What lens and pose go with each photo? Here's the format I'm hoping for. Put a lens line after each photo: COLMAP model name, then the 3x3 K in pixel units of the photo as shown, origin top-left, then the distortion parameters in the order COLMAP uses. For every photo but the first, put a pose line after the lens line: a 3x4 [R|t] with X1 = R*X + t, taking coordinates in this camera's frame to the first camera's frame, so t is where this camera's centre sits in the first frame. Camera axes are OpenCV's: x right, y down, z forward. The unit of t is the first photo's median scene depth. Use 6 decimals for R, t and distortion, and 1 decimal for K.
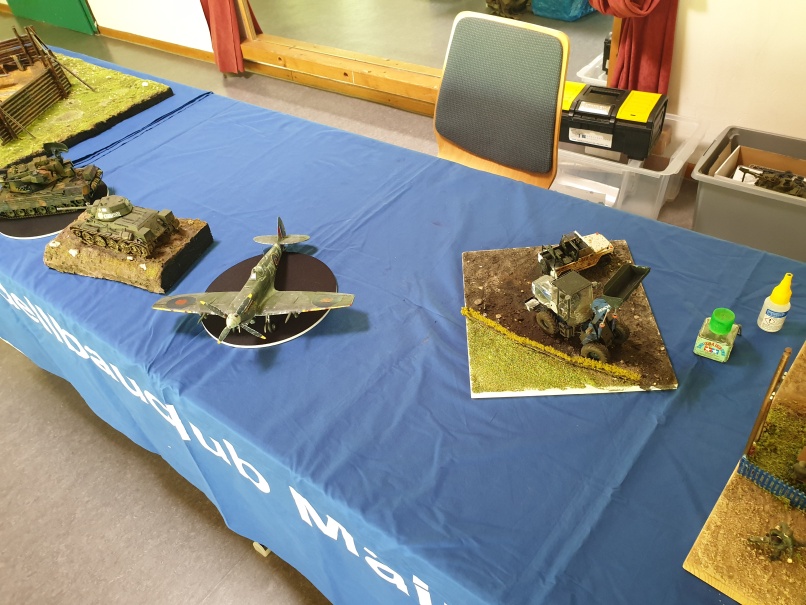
lens RADIAL K [[642.7, 0, 410.3], [0, 642.7, 313.2], [0, 0, 1]] dist [-0.072239, 0.110453]
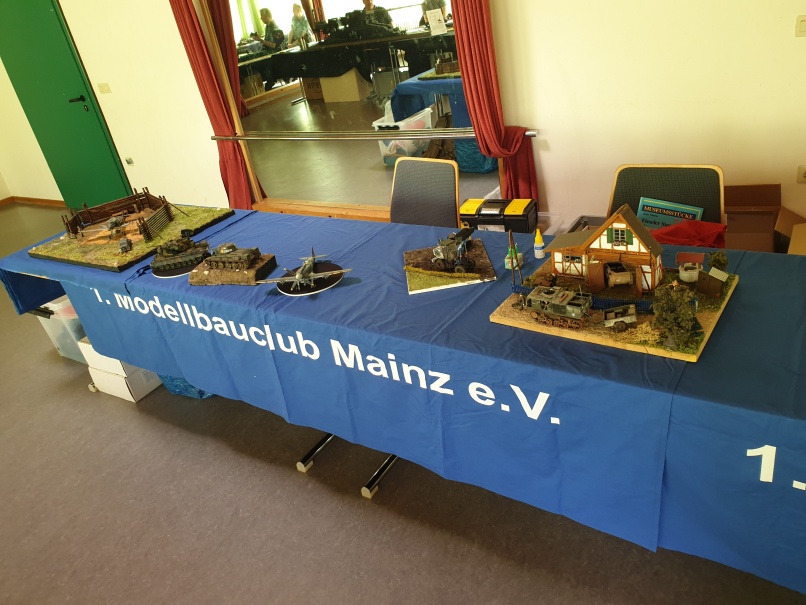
lens RADIAL K [[638.5, 0, 403.0], [0, 638.5, 302.5], [0, 0, 1]] dist [0.036364, -0.107711]
pose [[0.995777, -0.085809, 0.032645, -0.001060], [0.091507, 0.956419, -0.277287, 0.607148], [-0.007428, 0.279104, 0.960232, -0.888870]]
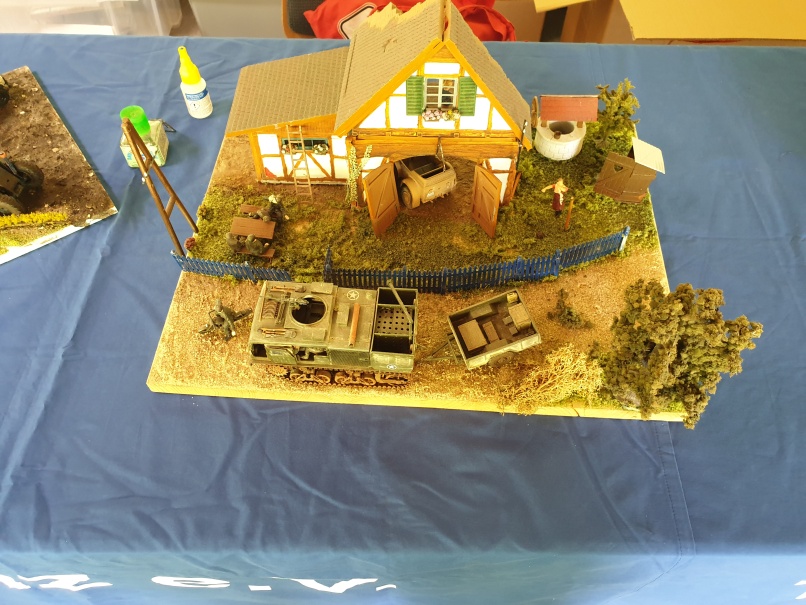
lens RADIAL K [[620.2, 0, 403.0], [0, 620.2, 302.5], [0, 0, 1]] dist [0.033221, 0.001967]
pose [[0.795621, -0.433723, 0.422933, 0.233014], [0.343345, 0.898034, 0.275044, 0.096500], [-0.499101, -0.073618, 0.863411, 0.031730]]
